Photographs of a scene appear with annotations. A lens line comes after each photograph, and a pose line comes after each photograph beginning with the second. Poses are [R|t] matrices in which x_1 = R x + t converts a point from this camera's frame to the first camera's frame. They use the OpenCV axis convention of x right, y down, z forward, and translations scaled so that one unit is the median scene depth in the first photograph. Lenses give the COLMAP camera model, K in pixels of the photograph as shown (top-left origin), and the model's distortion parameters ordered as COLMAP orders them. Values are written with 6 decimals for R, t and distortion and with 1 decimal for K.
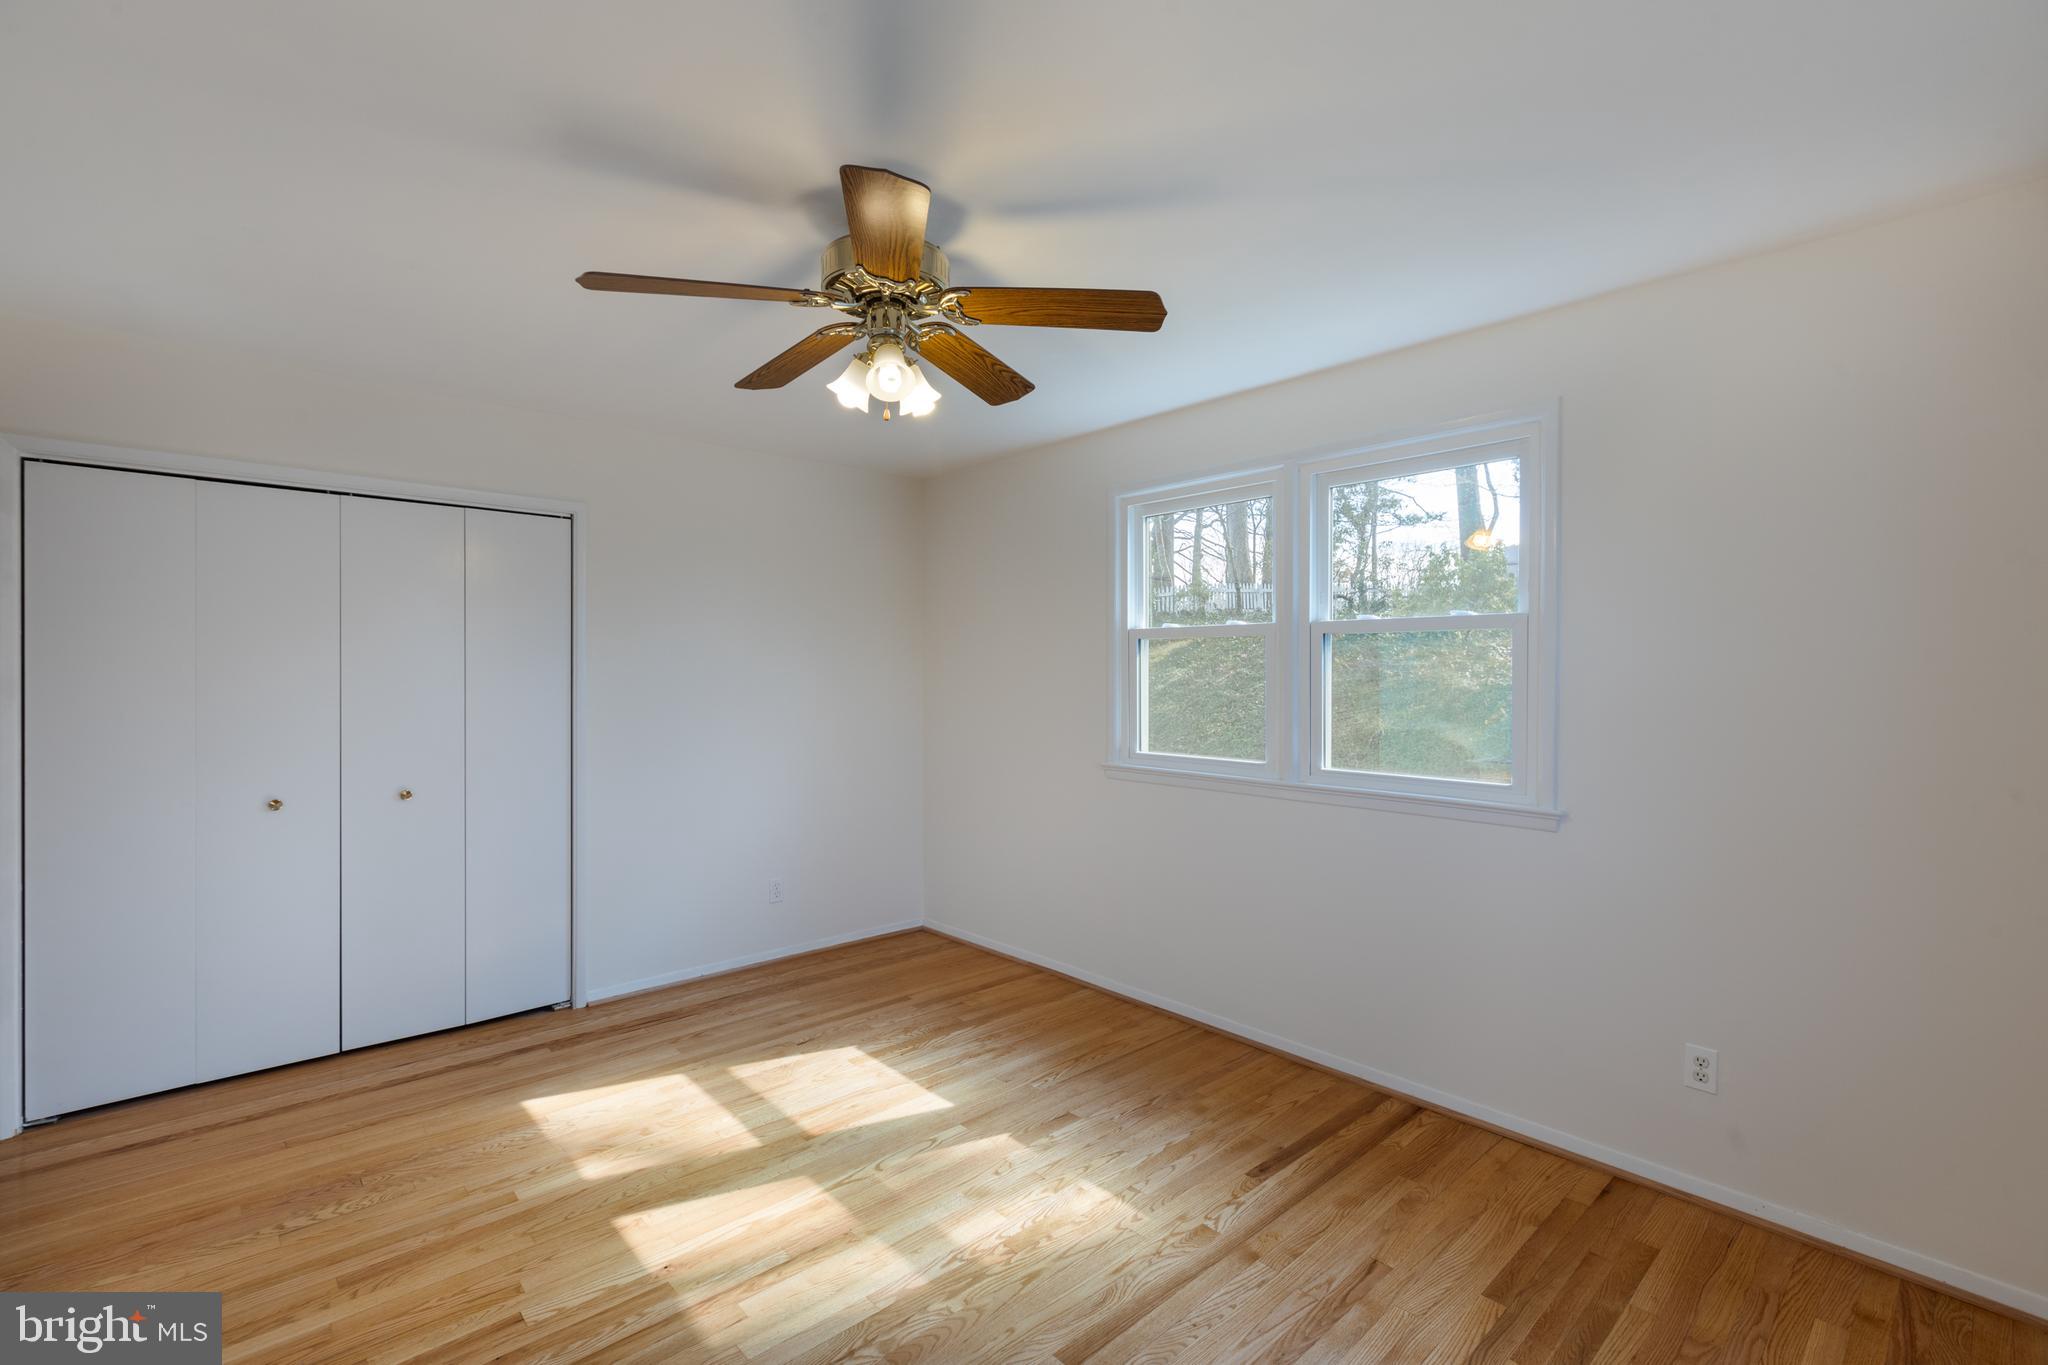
lens RADIAL K [[903.6, 0, 1026.3], [0, 903.6, 677.9], [0, 0, 1]] dist [0.001842, -0.001764]
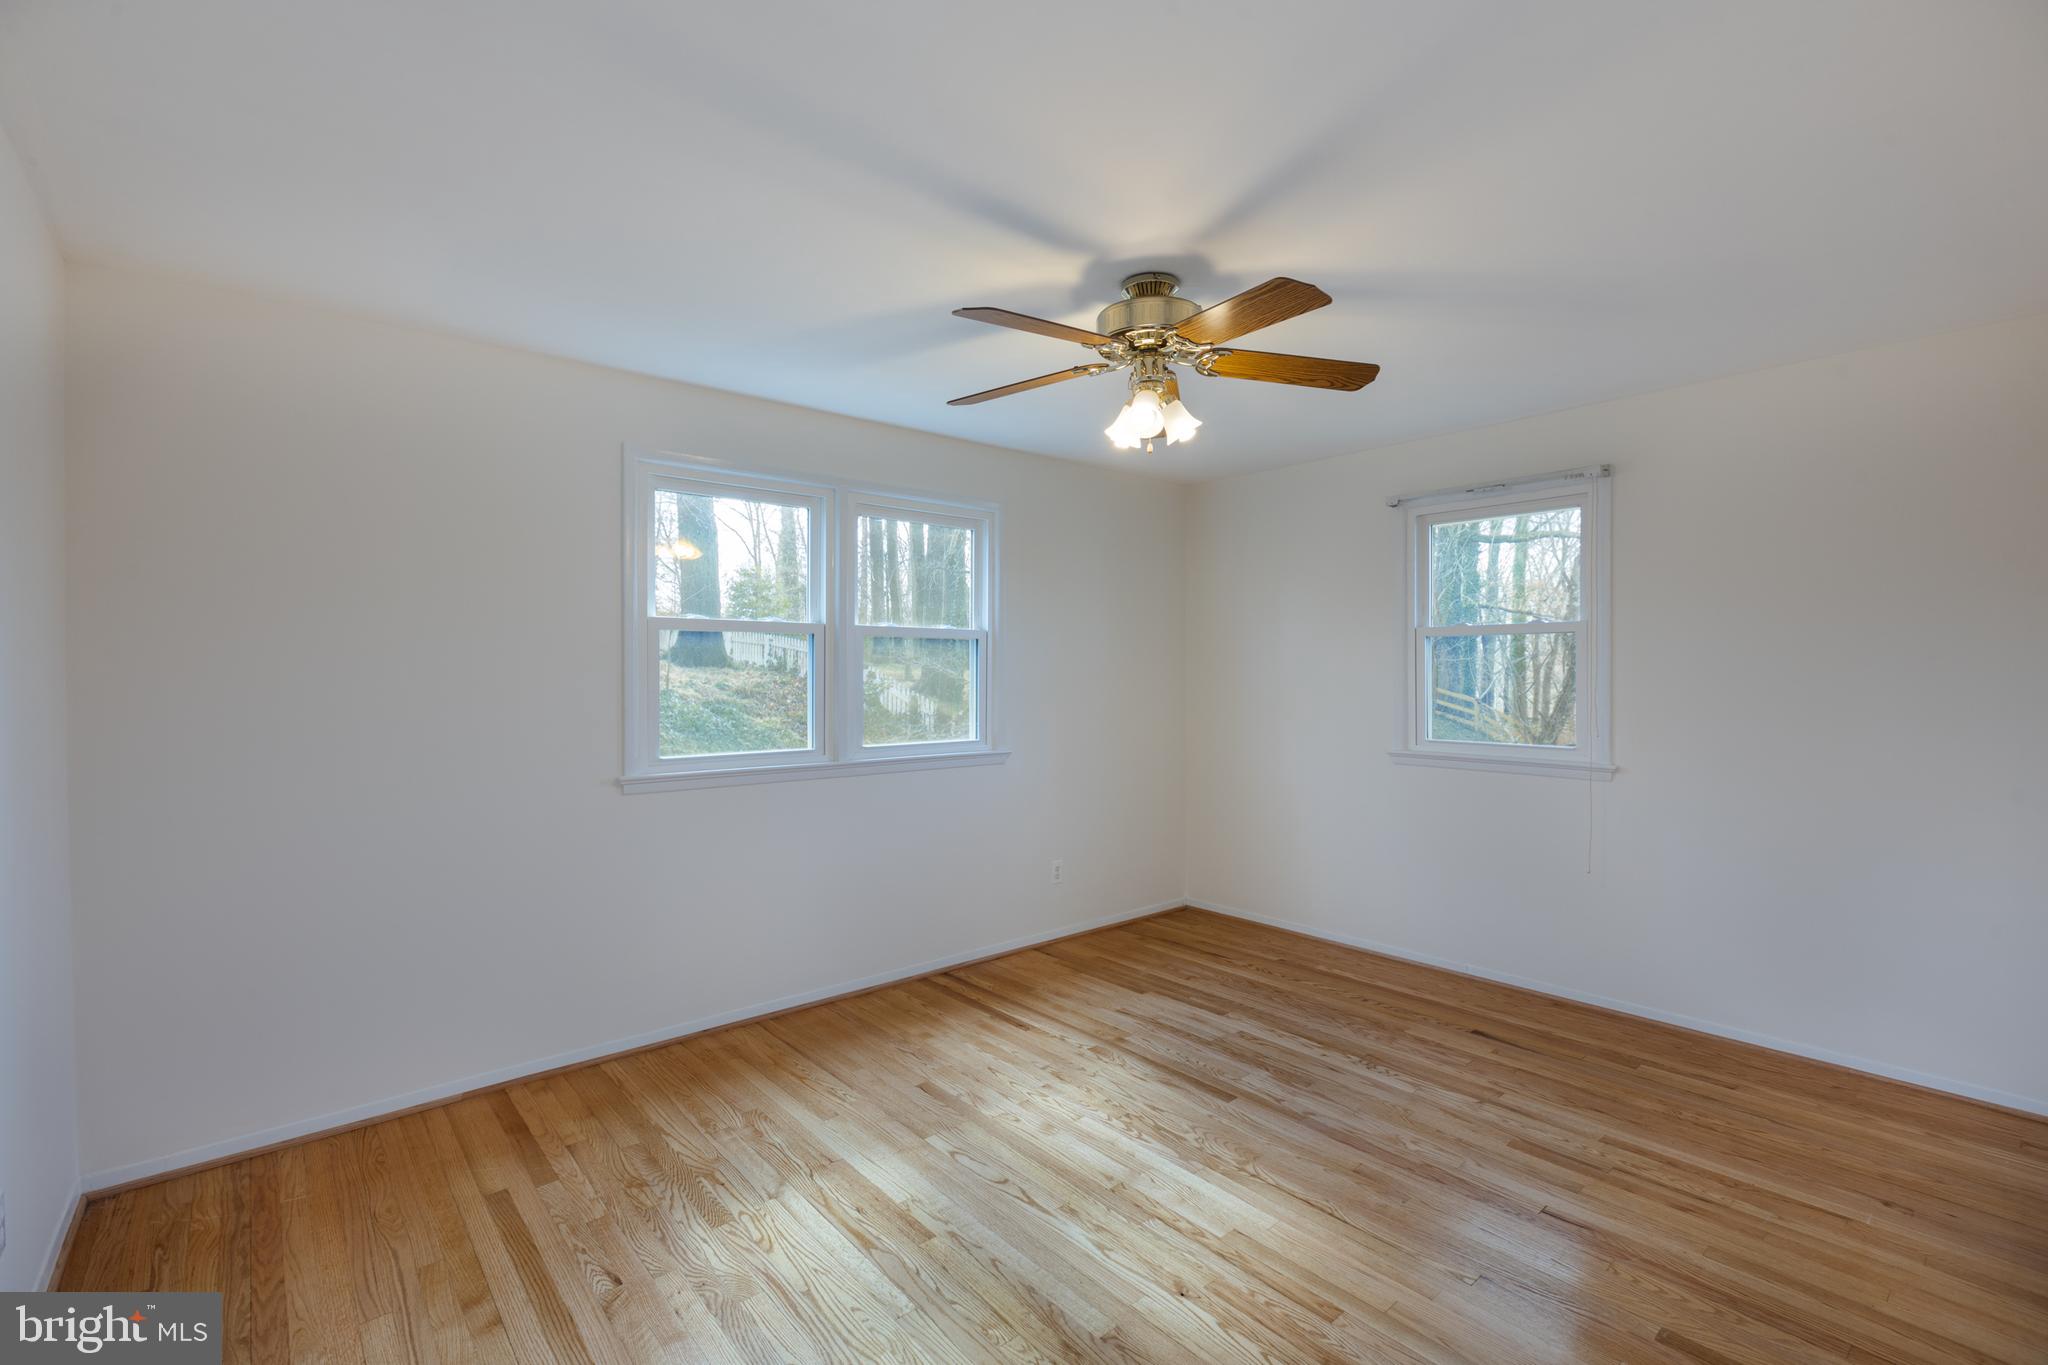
lens RADIAL K [[903.6, 0, 1025.8], [0, 903.6, 673.5], [0, 0, 1]] dist [0.001842, -0.001764]
pose [[0.041531, -0.008641, 0.999100, -0.926703], [0.008439, 0.999930, 0.008297, -0.006562], [-0.999102, 0.008087, 0.041601, 0.768351]]
